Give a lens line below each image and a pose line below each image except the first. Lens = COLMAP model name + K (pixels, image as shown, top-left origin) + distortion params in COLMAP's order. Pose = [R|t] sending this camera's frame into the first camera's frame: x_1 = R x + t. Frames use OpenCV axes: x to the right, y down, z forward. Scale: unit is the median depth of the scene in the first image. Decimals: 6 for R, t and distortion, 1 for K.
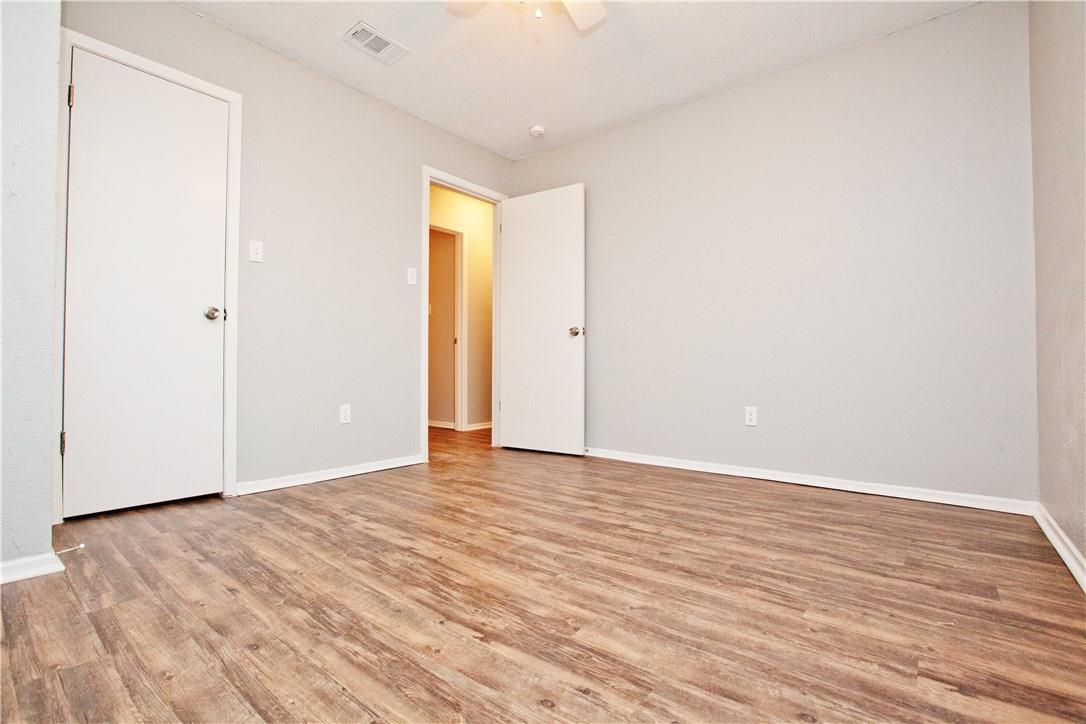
lens RADIAL K [[482.7, 0, 535.9], [0, 482.7, 361.3], [0, 0, 1]] dist [-0.044652, 0.010115]
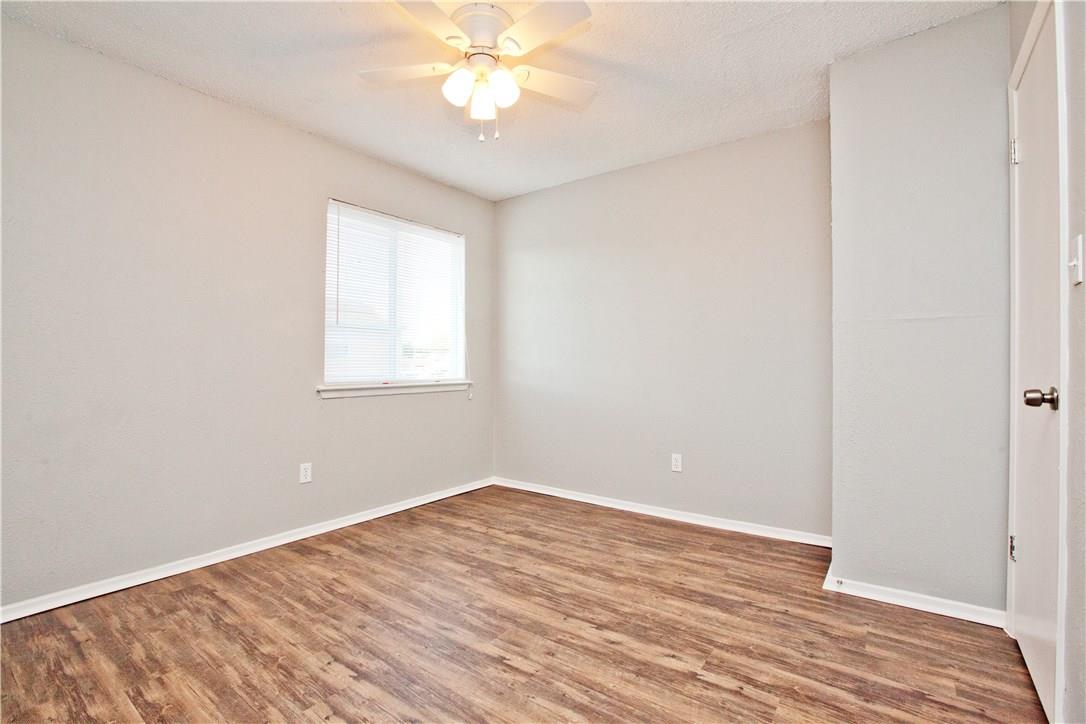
lens RADIAL K [[482.7, 0, 535.9], [0, 482.7, 361.3], [0, 0, 1]] dist [-0.044652, 0.010115]
pose [[-0.999178, -0.003755, -0.040368, -0.082333], [-0.003250, 0.999916, -0.012572, -0.195688], [0.040412, -0.012430, -0.999106, 2.179570]]
